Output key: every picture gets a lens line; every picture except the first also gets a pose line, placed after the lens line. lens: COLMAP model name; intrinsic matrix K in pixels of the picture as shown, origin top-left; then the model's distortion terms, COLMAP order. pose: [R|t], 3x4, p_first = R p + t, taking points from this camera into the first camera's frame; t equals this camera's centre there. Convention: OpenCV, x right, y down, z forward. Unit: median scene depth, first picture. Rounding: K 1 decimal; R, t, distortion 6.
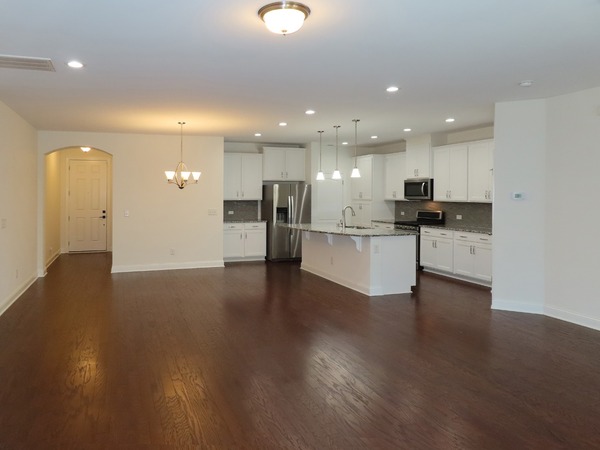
lens RADIAL K [[448.8, 0, 234.6], [0, 448.8, 206.0], [0, 0, 1]] dist [0.007455, -0.000251]
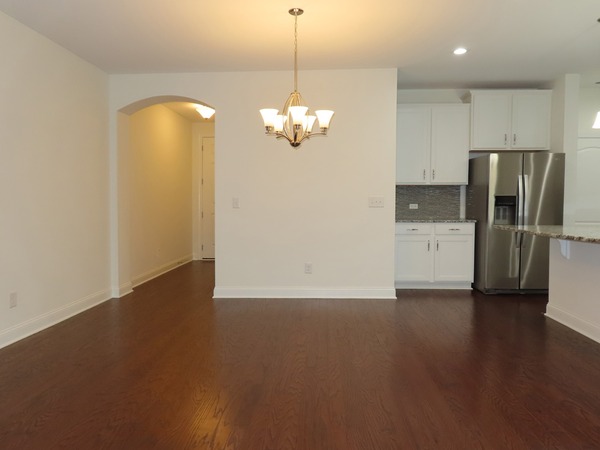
lens RADIAL K [[448.8, 0, 306.2], [0, 448.8, 217.7], [0, 0, 1]] dist [0.007455, -0.000251]
pose [[0.957980, 0.011562, -0.286601, 0.029375], [-0.003352, 0.999570, 0.029120, 0.014058], [0.286814, -0.026935, 0.957608, 0.393784]]
